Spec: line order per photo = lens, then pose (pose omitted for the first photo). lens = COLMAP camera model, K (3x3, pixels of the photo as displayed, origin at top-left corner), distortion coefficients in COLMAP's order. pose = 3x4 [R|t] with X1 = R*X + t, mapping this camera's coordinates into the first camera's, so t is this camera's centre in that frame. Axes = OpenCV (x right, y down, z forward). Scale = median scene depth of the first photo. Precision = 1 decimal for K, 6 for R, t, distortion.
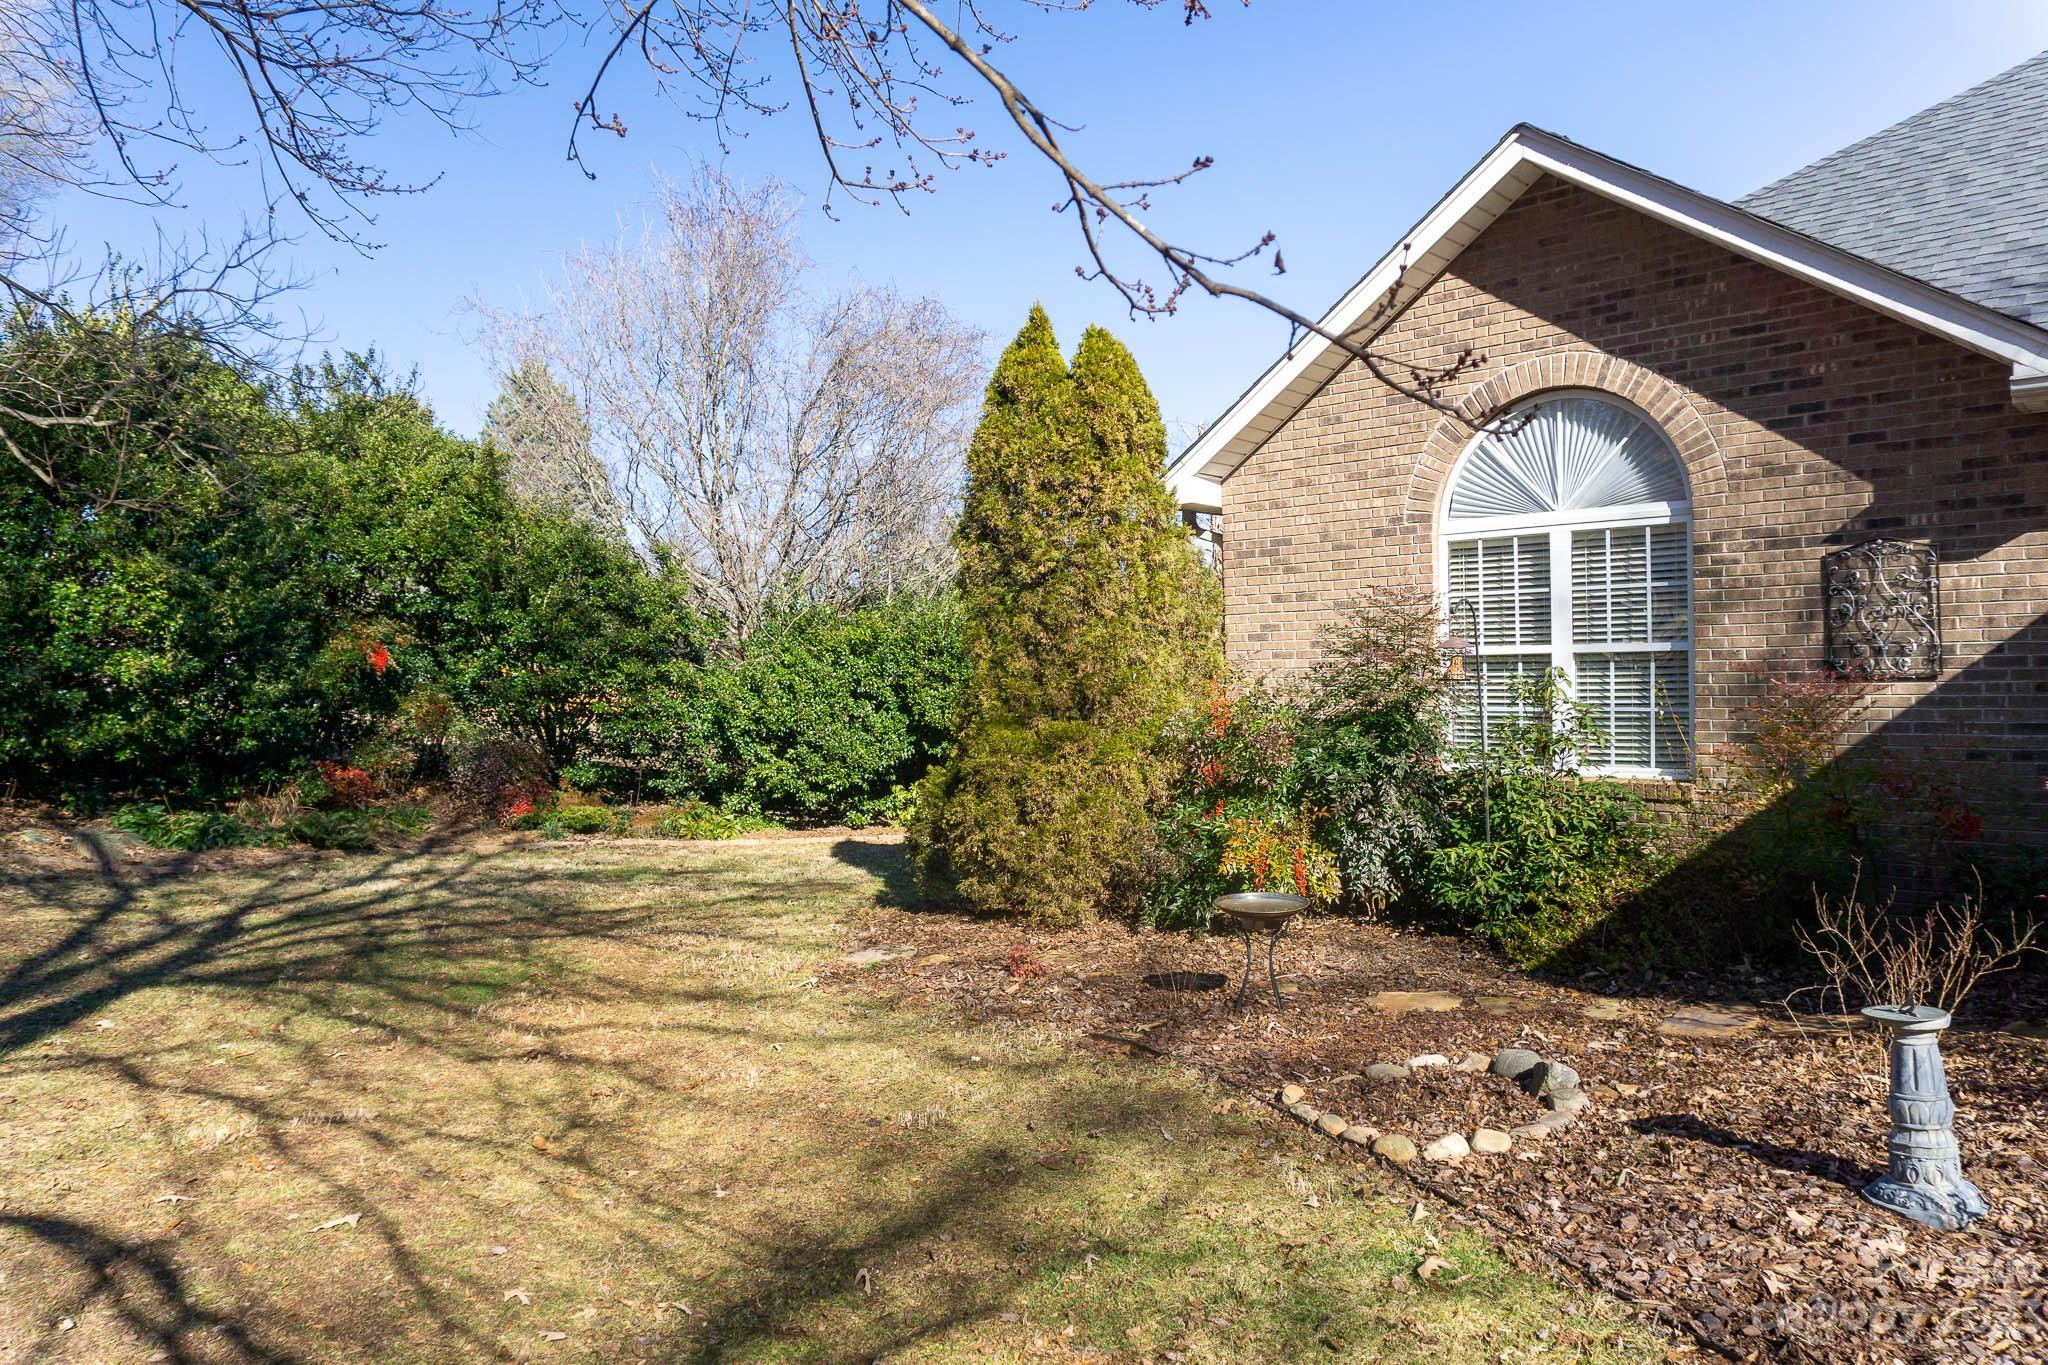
lens RADIAL K [[1362.4, 0, 1024.5], [0, 1362.4, 682.4], [0, 0, 1]] dist [-0.022732, -0.004134]
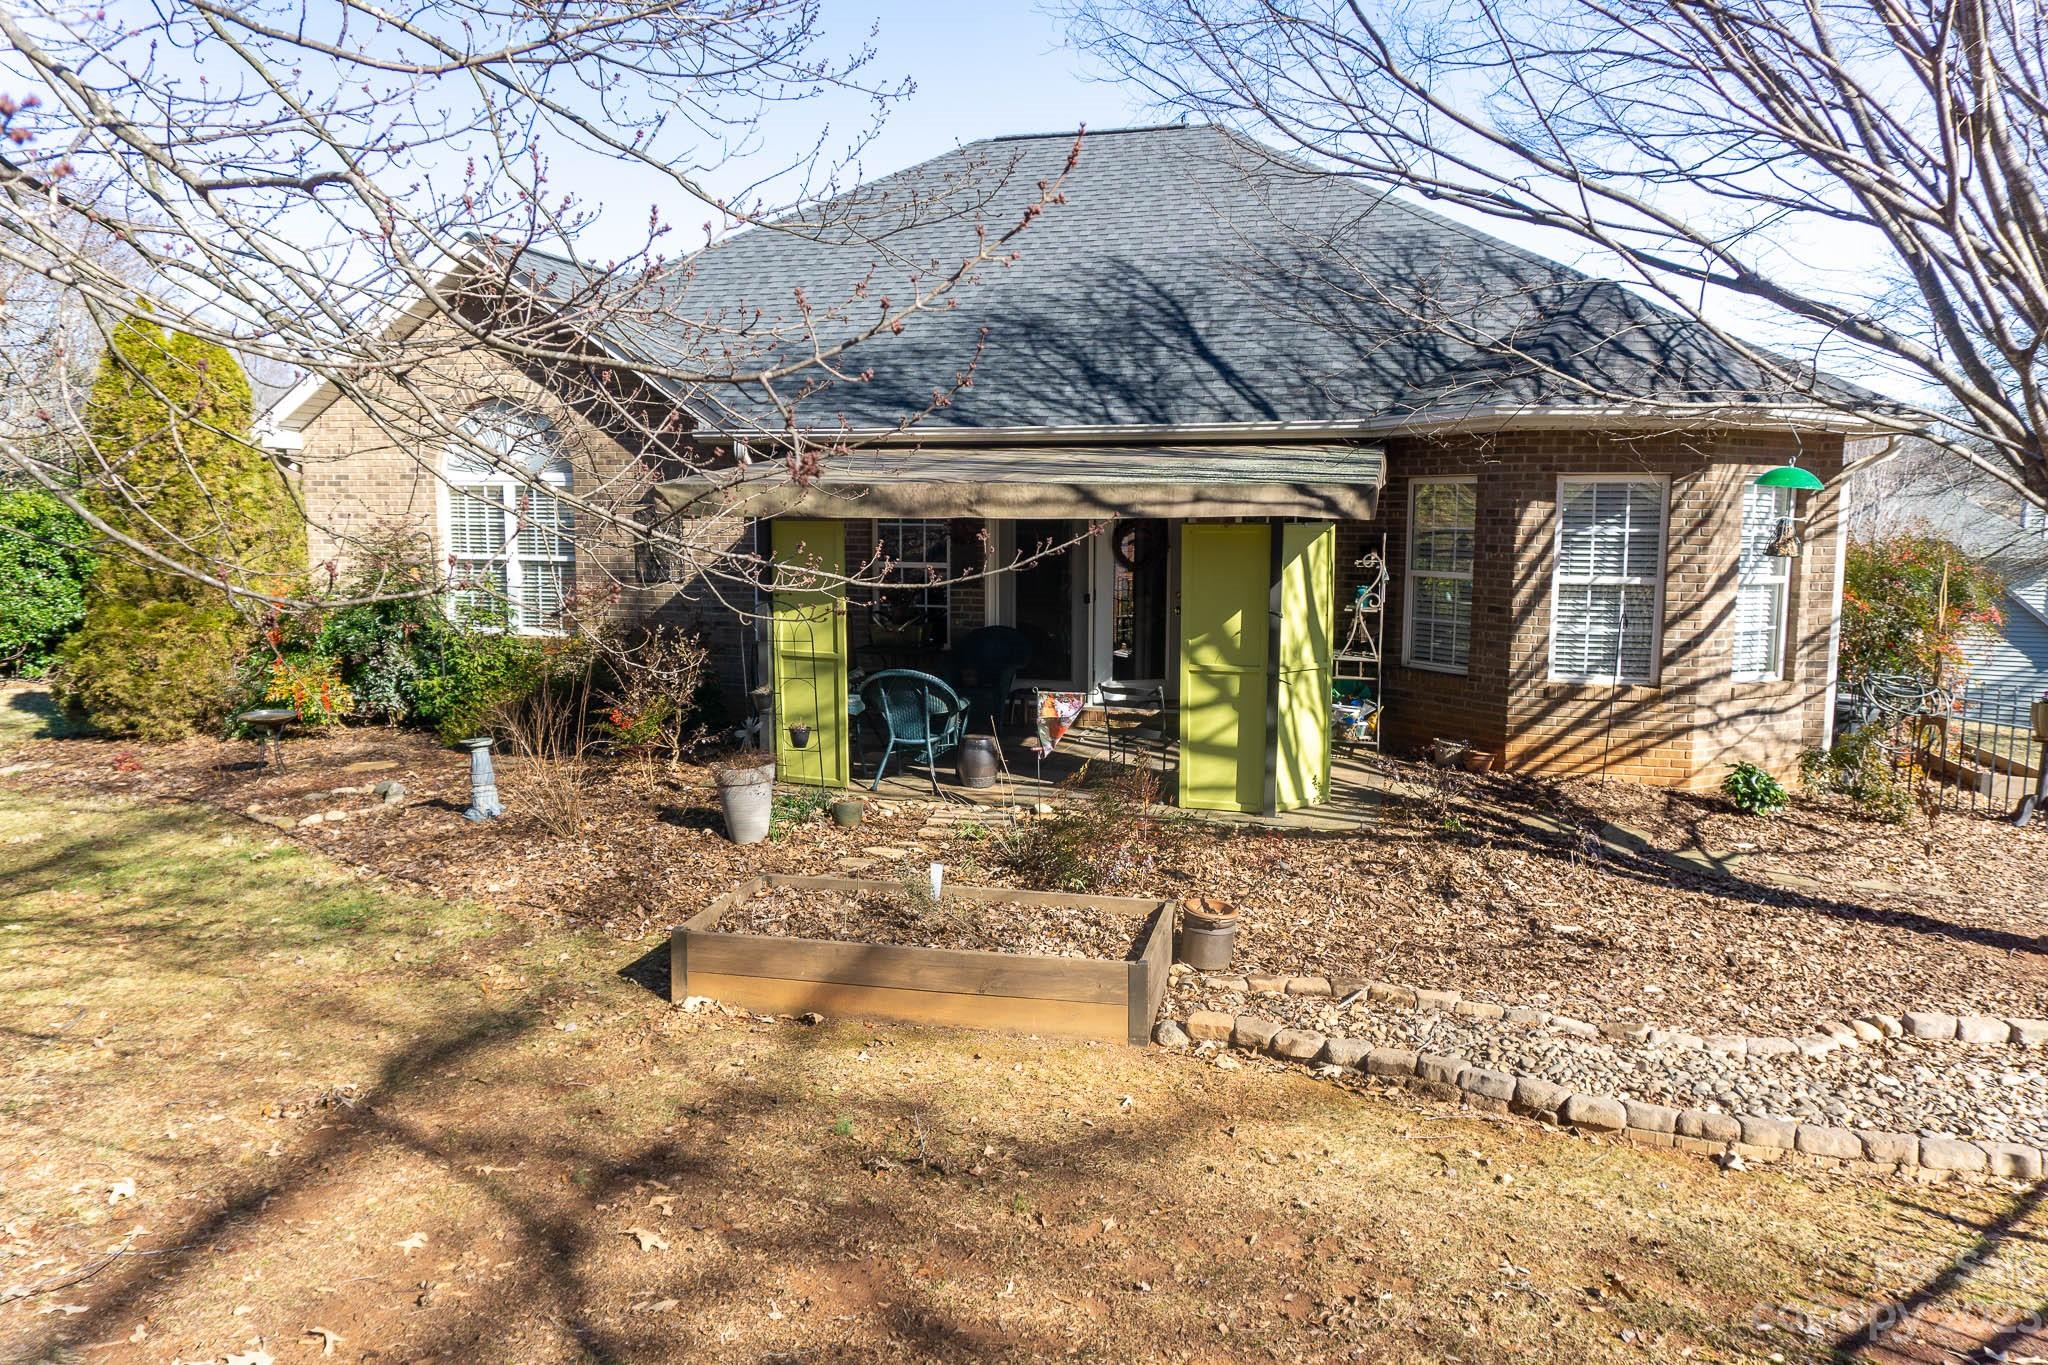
lens RADIAL K [[1362.4, 0, 1026.7], [0, 1362.4, 692.3], [0, 0, 1]] dist [-0.022732, -0.004134]
pose [[0.885623, -0.039276, 0.462741, 0.174184], [-0.020646, 0.992102, 0.123720, -0.075448], [-0.463946, -0.119124, 0.877818, -0.716758]]
